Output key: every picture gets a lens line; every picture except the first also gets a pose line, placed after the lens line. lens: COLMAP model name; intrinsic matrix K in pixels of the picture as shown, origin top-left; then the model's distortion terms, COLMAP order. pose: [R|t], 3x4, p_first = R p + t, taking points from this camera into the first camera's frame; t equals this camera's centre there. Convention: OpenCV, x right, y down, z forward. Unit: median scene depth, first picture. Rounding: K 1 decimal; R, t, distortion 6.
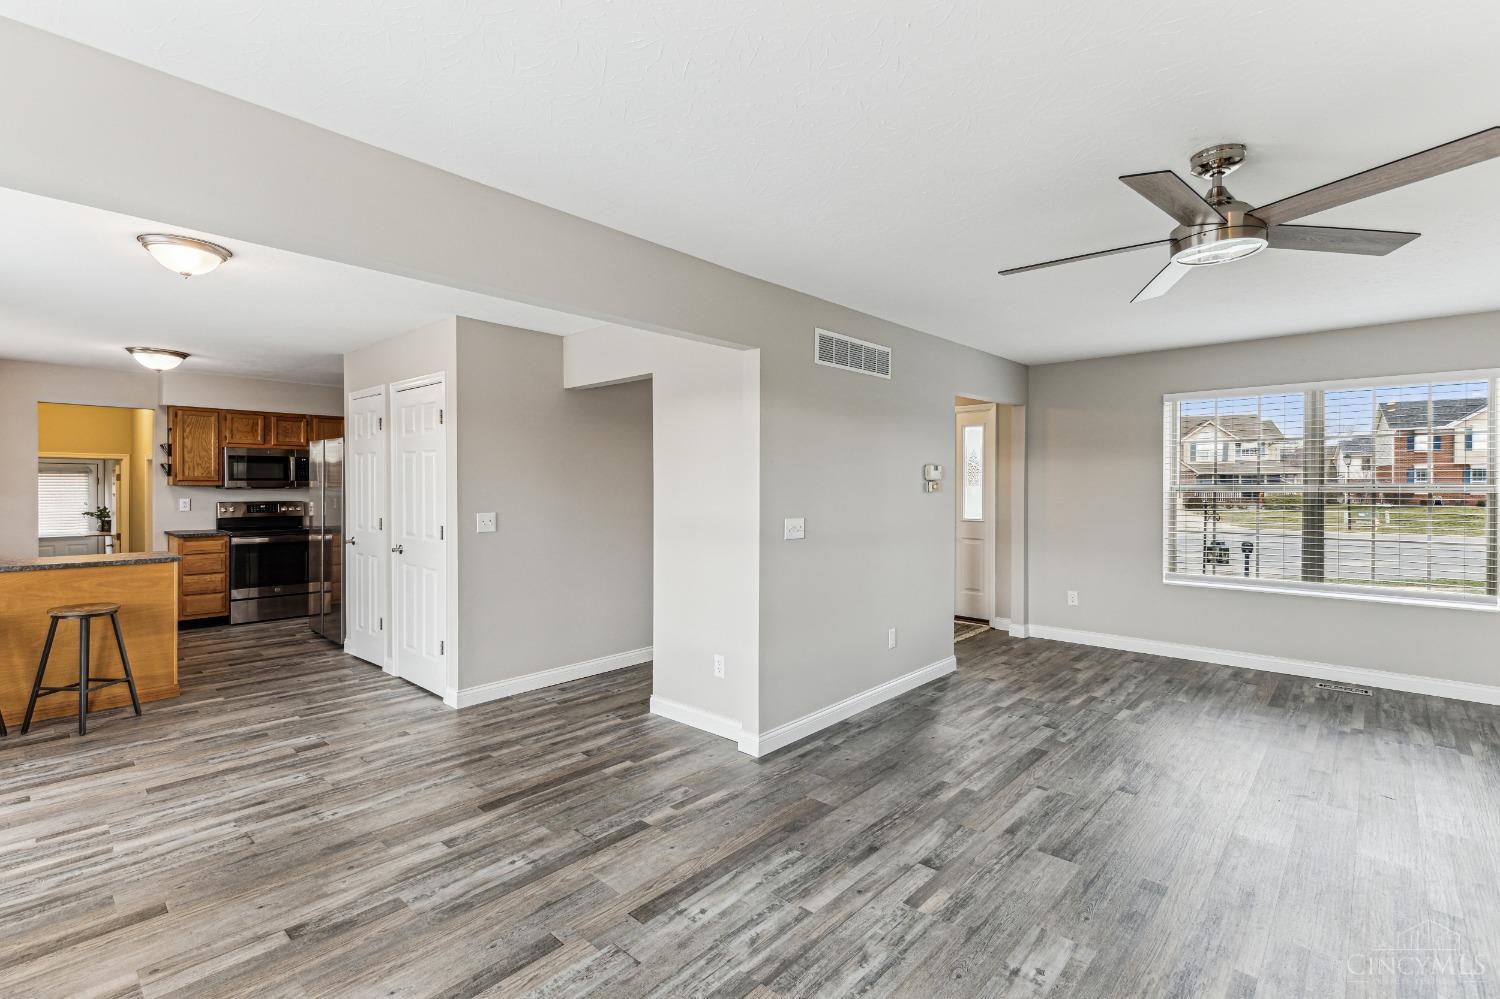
lens RADIAL K [[682.3, 0, 748.0], [0, 682.3, 486.7], [0, 0, 1]] dist [0.004342, -0.000169]
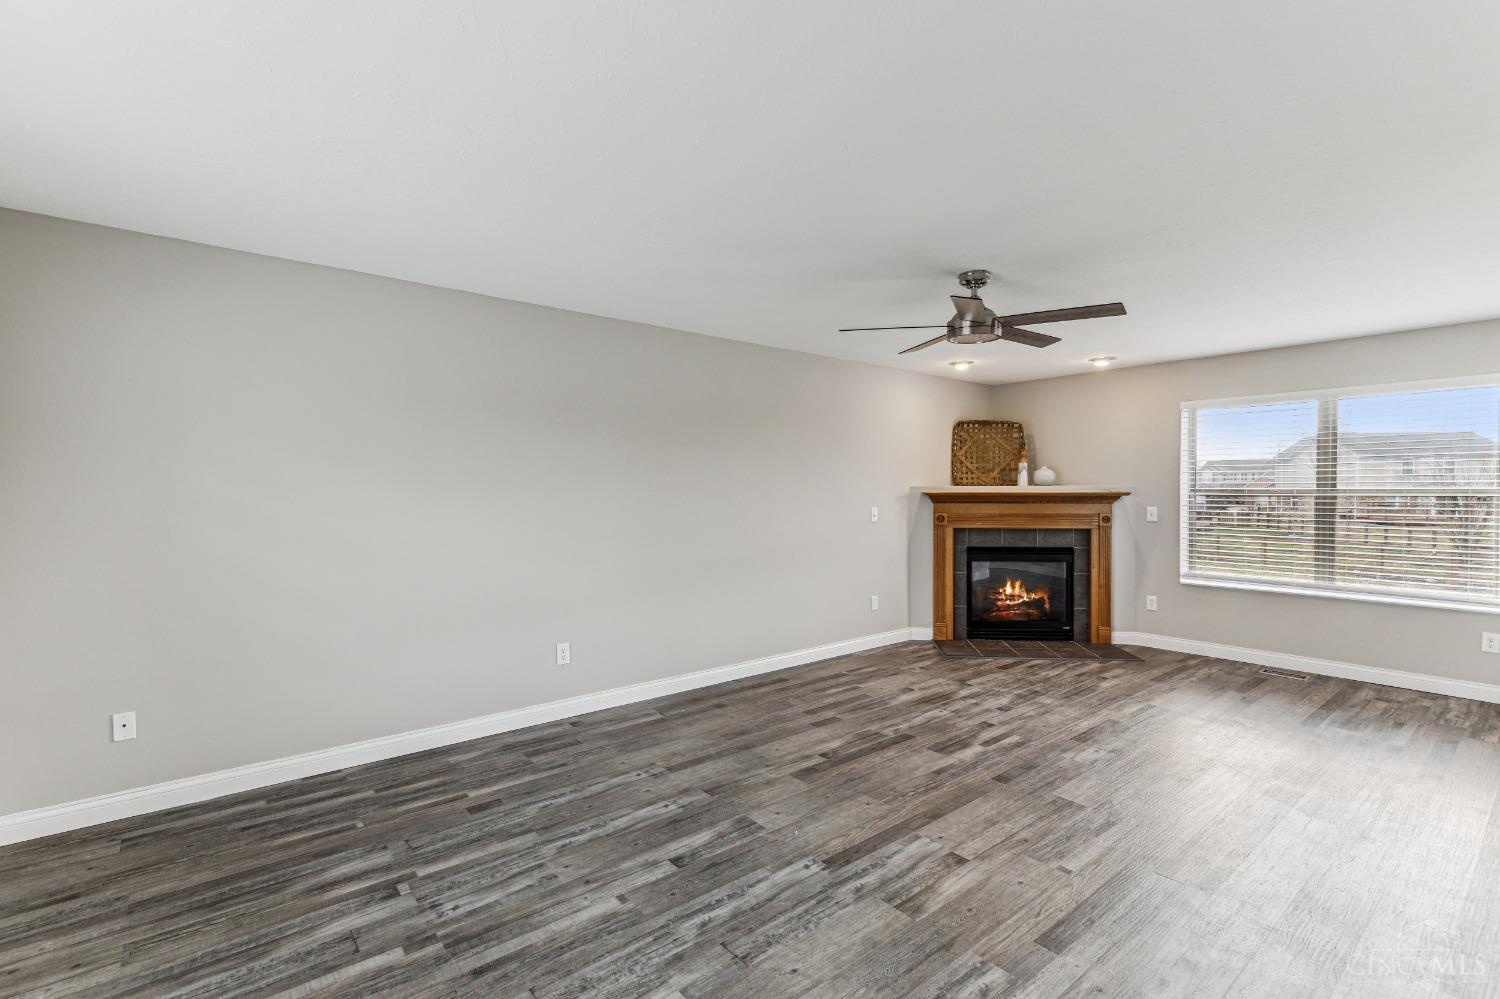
lens RADIAL K [[682.3, 0, 741.6], [0, 682.3, 498.0], [0, 0, 1]] dist [0.004342, -0.000169]
pose [[-0.989016, 0.001030, 0.147802, 0.535012], [0.002684, 0.999936, 0.010991, -0.002063], [-0.147781, 0.011267, -0.988956, 1.436170]]
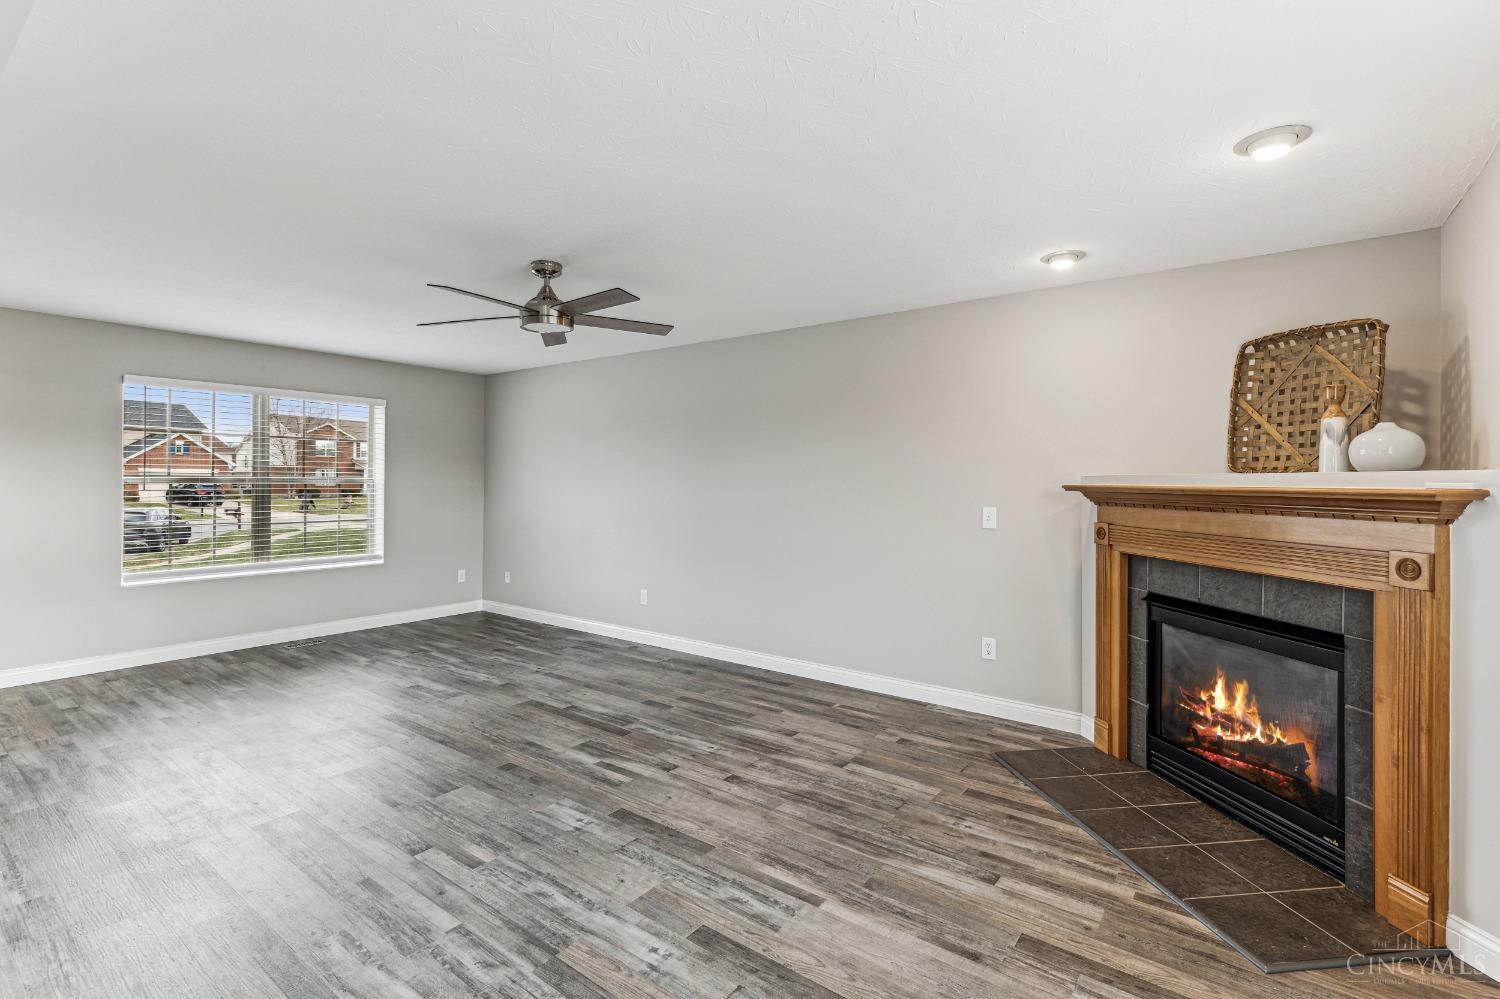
lens RADIAL K [[682.3, 0, 745.6], [0, 682.3, 485.1], [0, 0, 1]] dist [0.004342, -0.000169]
pose [[-0.095302, -0.003936, 0.995441, -0.491282], [-0.006411, 0.999974, 0.003340, 0.002128], [-0.995428, -0.006063, -0.095325, 0.383716]]
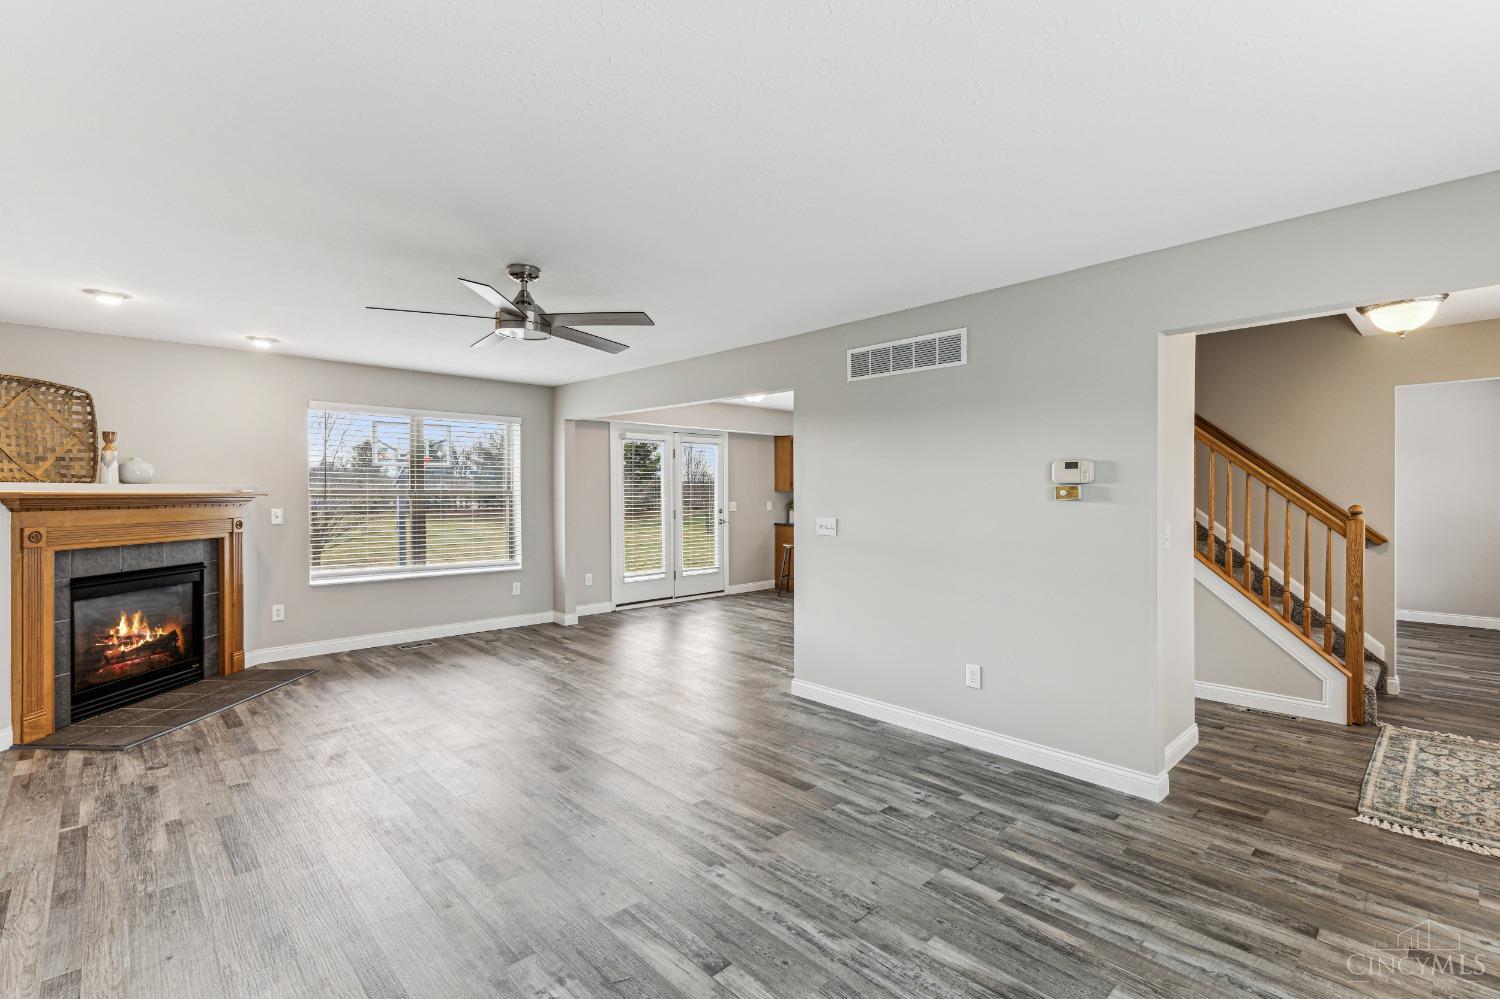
lens RADIAL K [[682.3, 0, 754.5], [0, 682.3, 501.0], [0, 0, 1]] dist [0.004342, -0.000169]
pose [[-0.061144, 0.015584, -0.998007, 1.176521], [-0.002800, 0.999871, 0.015785, -0.003297], [0.998125, 0.003759, -0.061092, 0.876869]]
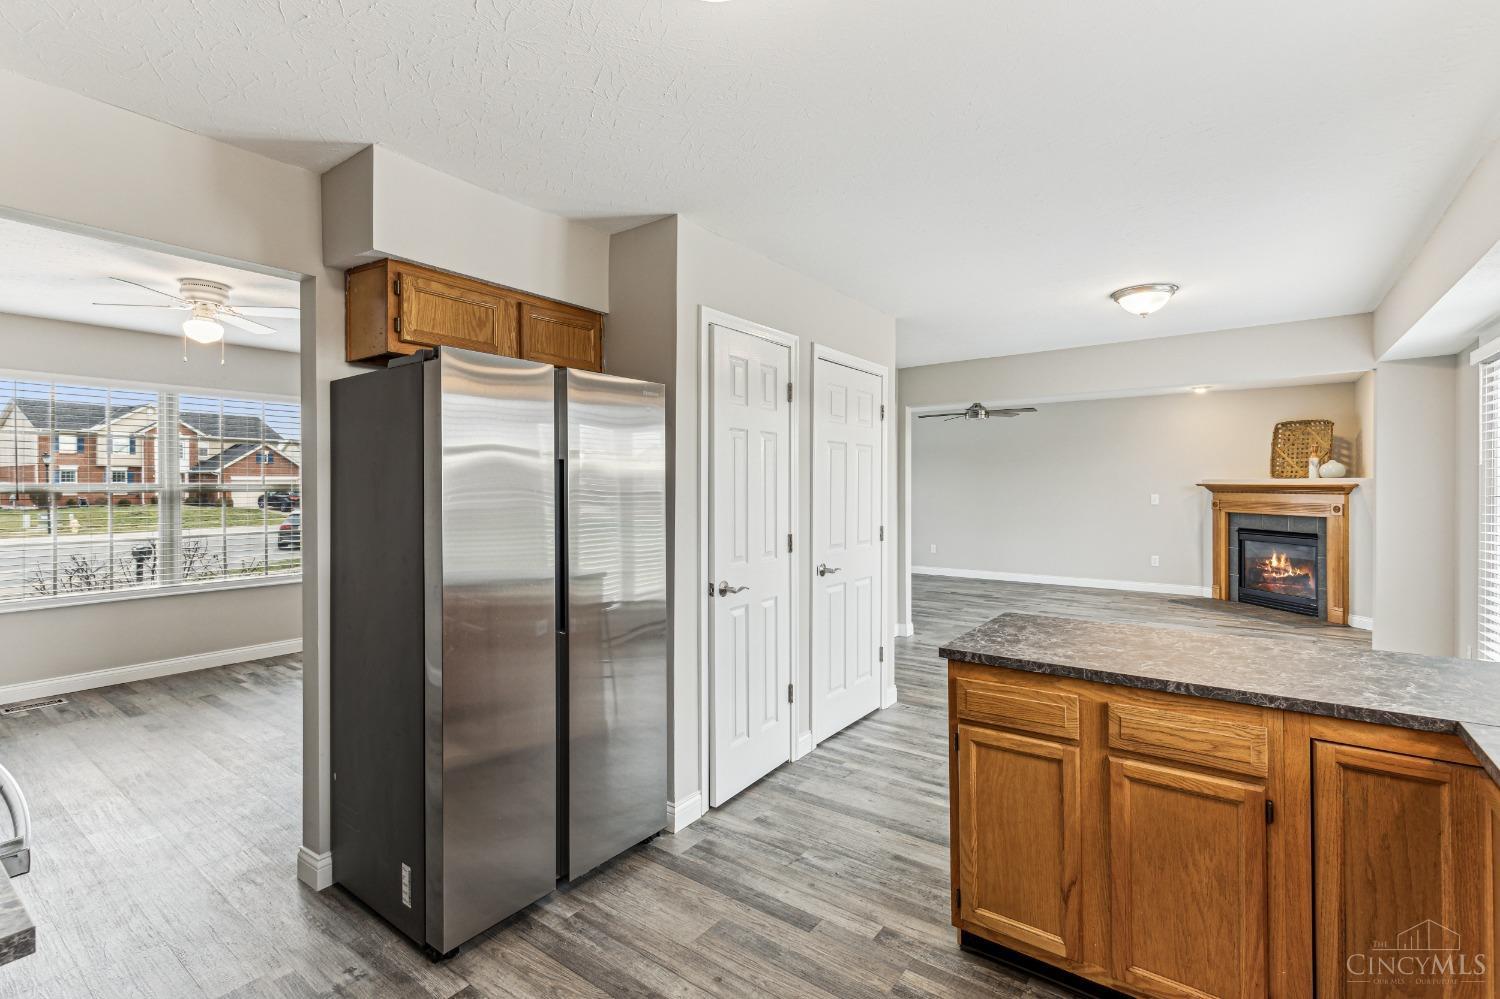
lens RADIAL K [[682.3, 0, 742.6], [0, 682.3, 490.6], [0, 0, 1]] dist [0.004342, -0.000169]
pose [[-0.101561, -0.008815, 0.994790, -1.516848], [0.003776, 0.999950, 0.009246, -0.001099], [-0.994822, 0.004695, -0.101523, 1.425130]]
